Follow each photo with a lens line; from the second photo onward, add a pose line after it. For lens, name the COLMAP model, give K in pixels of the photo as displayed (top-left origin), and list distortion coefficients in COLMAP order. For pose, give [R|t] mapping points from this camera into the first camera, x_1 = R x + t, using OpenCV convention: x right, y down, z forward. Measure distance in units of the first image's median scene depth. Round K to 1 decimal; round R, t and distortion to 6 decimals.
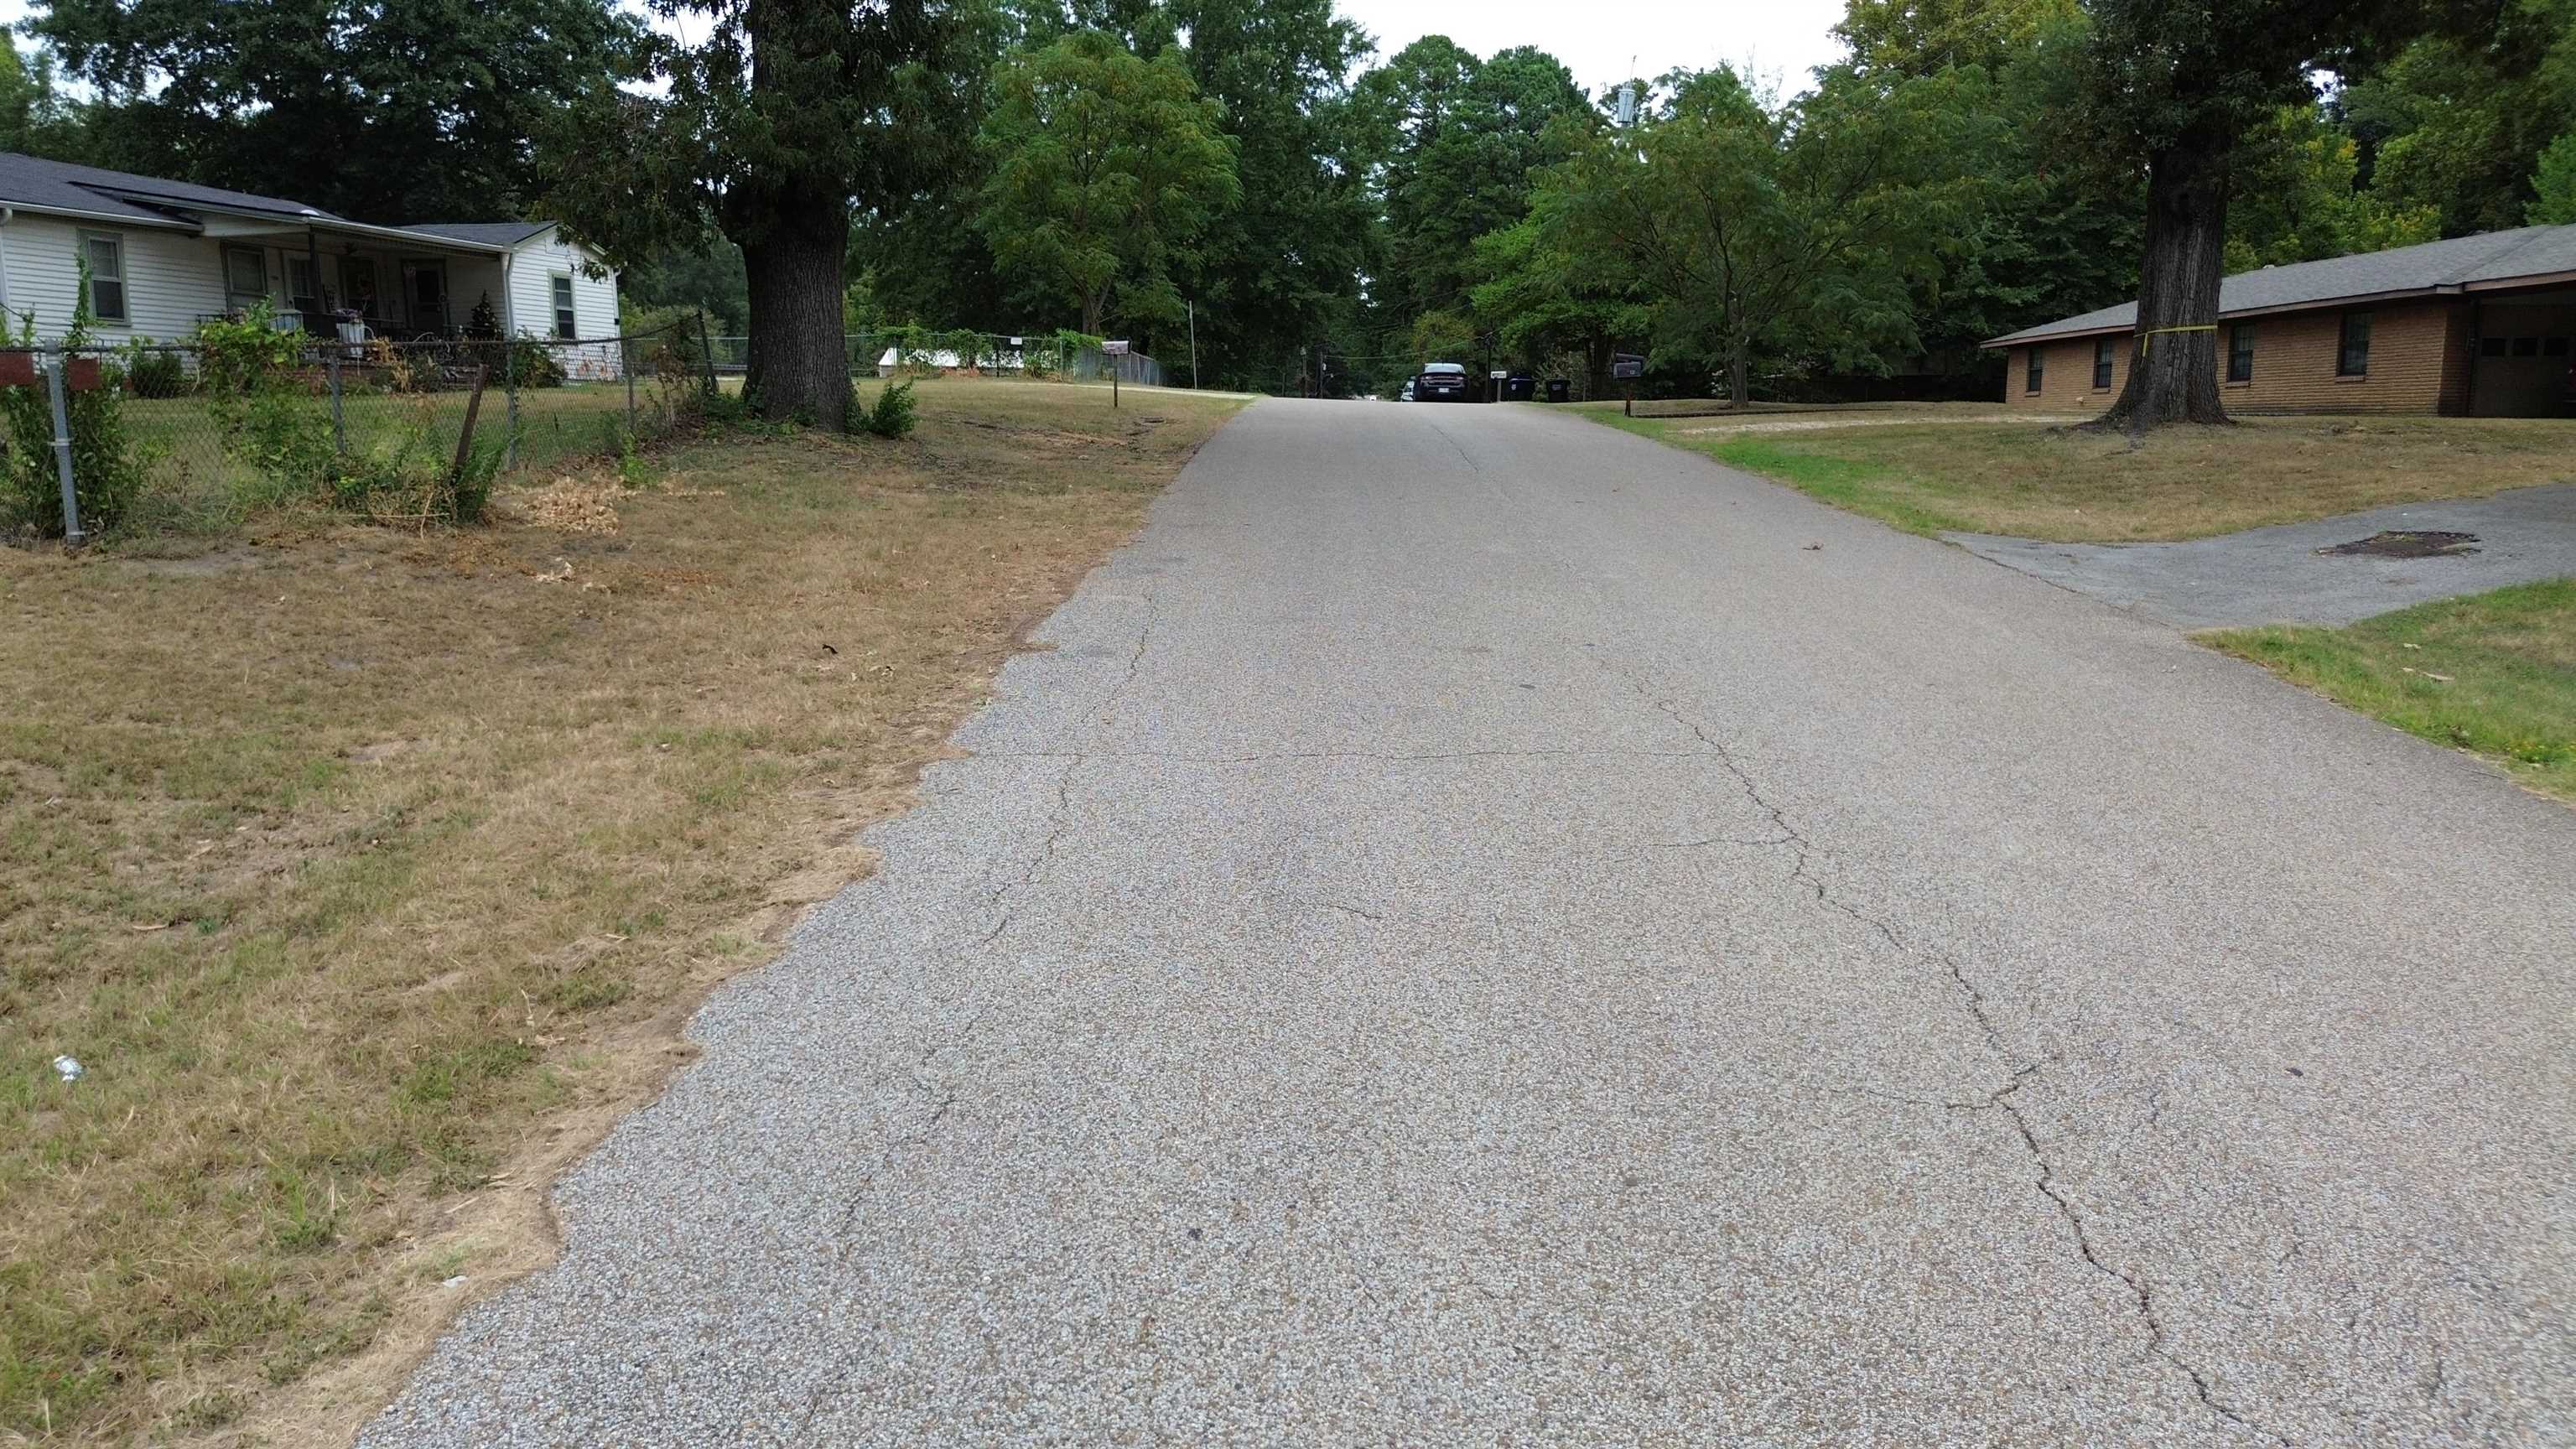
lens RADIAL K [[1830.4, 0, 1298.0], [0, 1830.4, 721.9], [0, 0, 1]] dist [0.065210, -0.061426]
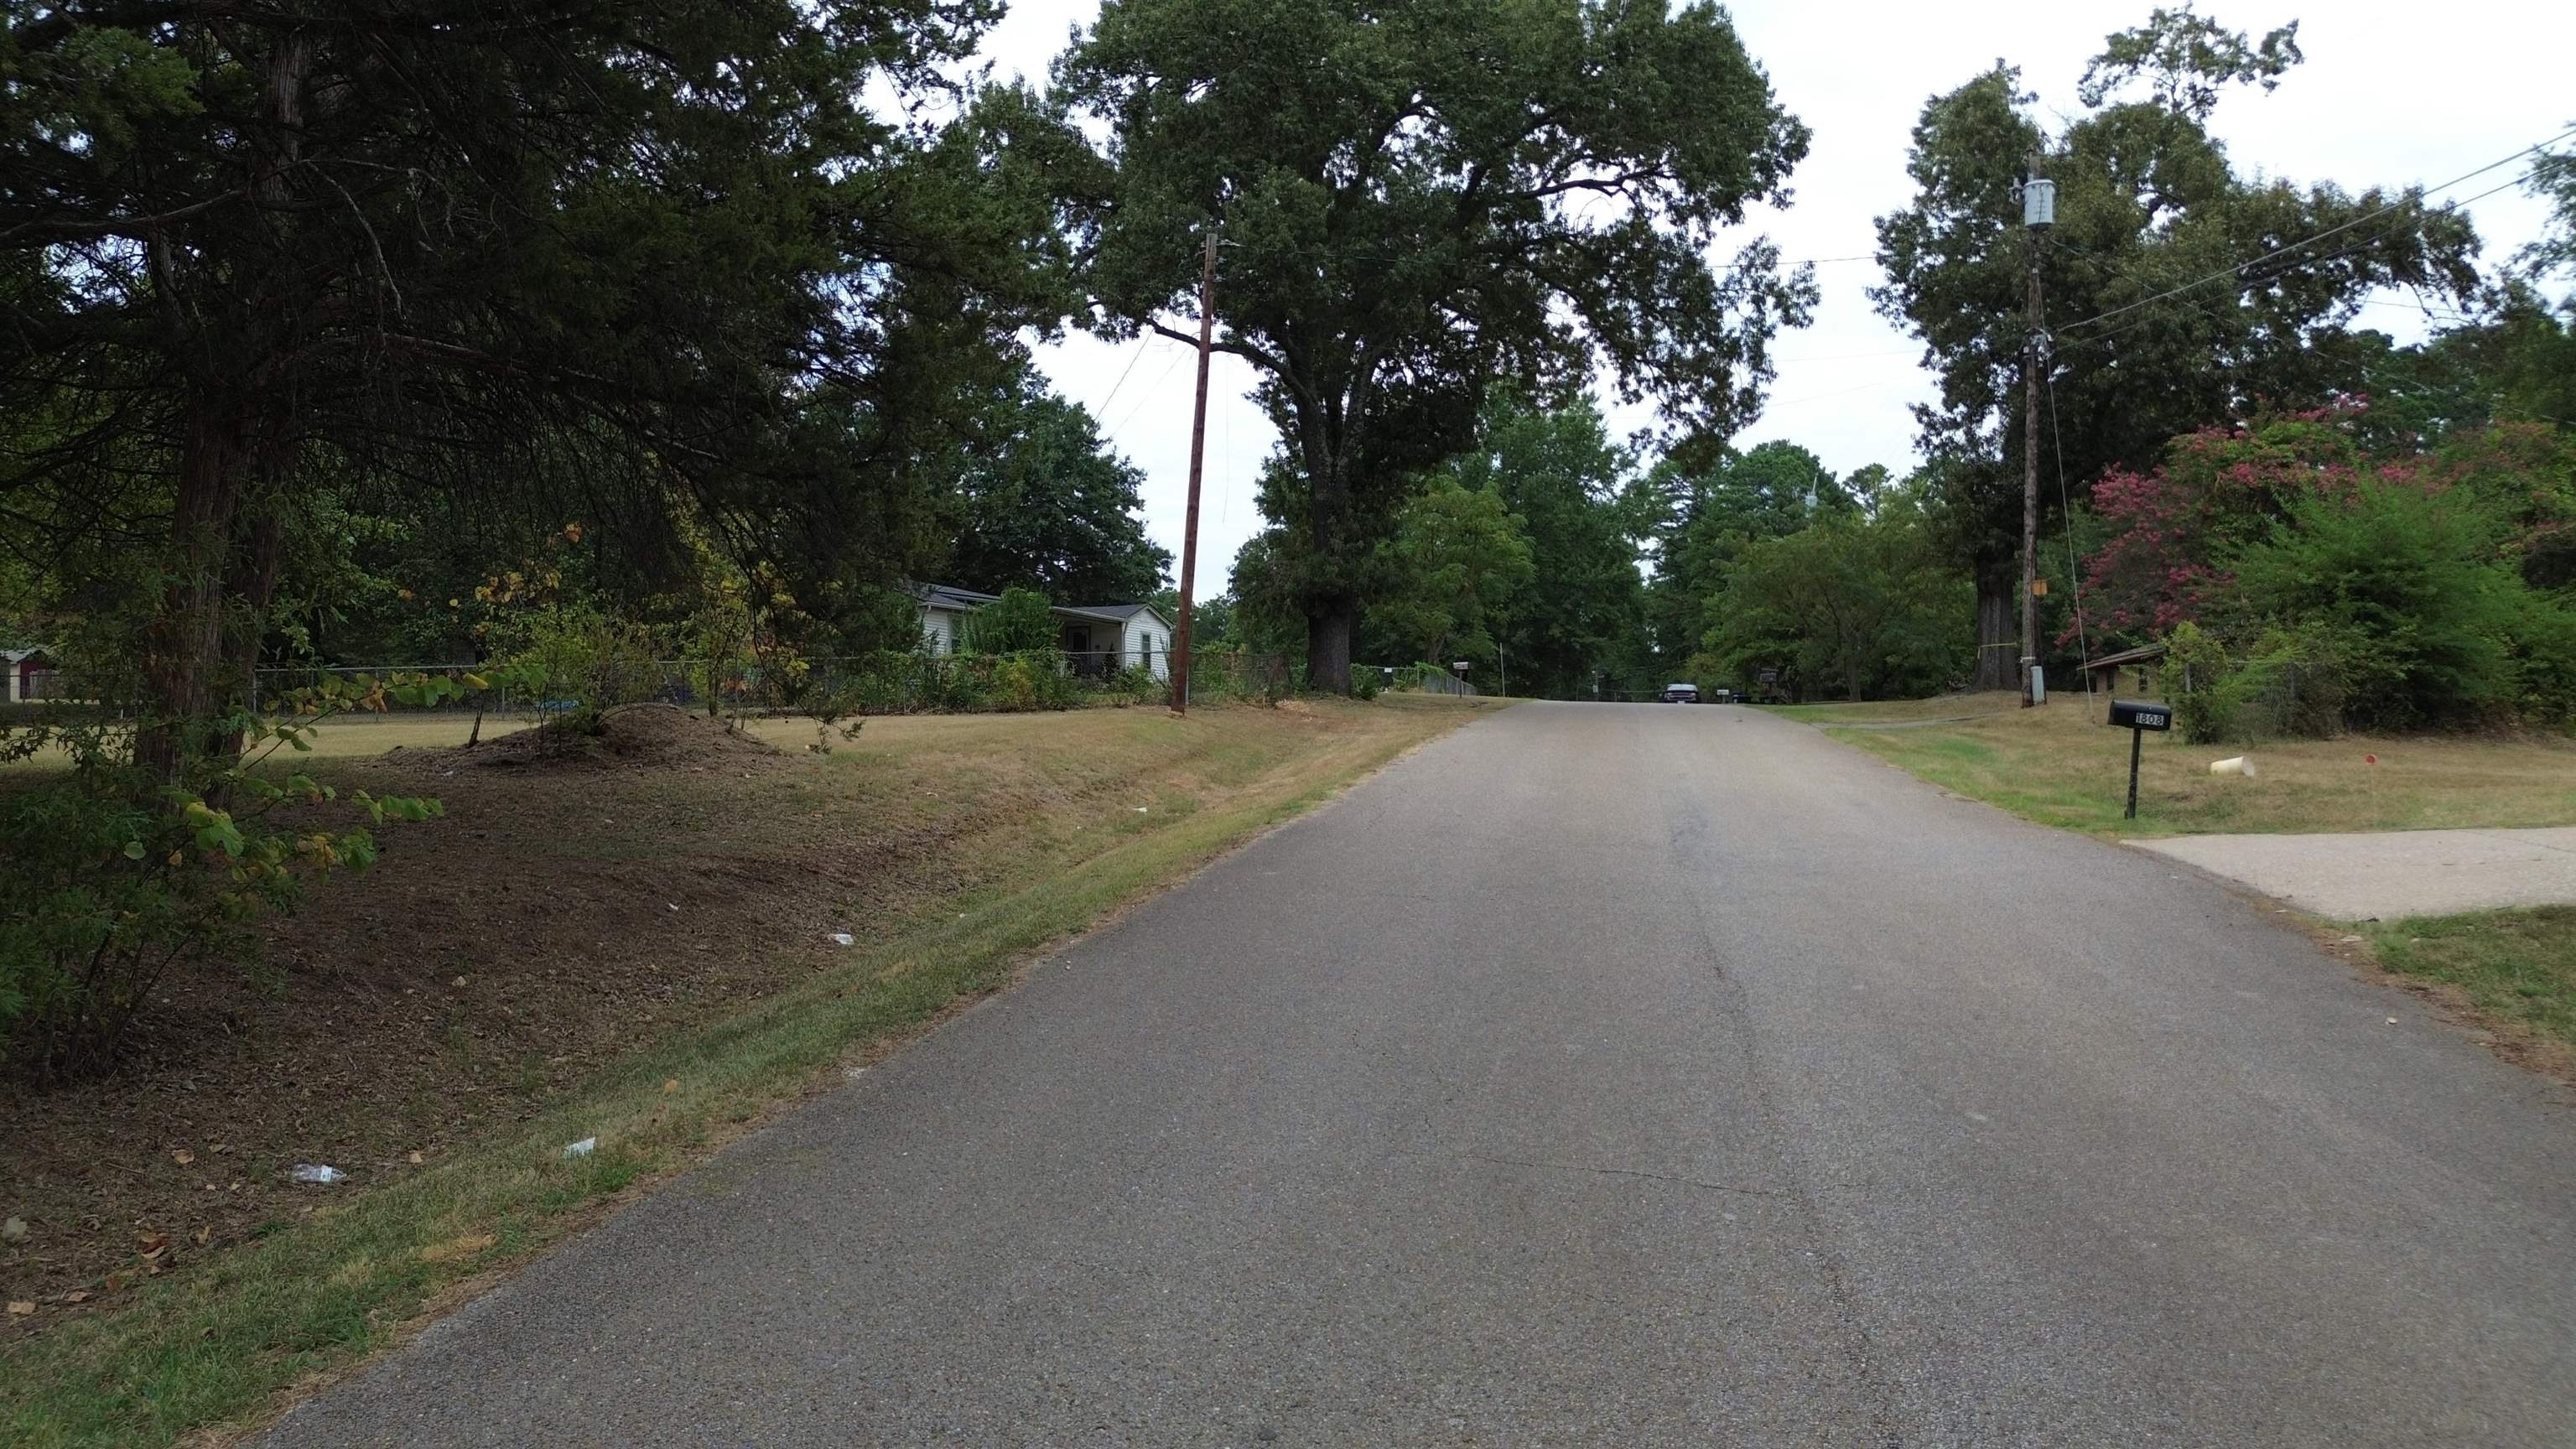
lens RADIAL K [[1830.4, 0, 1286.2], [0, 1830.4, 735.8], [0, 0, 1]] dist [0.065210, -0.061426]
pose [[0.985366, -0.005000, -0.170378, 0.018659], [-0.025642, 0.983847, -0.177166, 0.091297], [0.168512, 0.178942, 0.969321, -0.371762]]
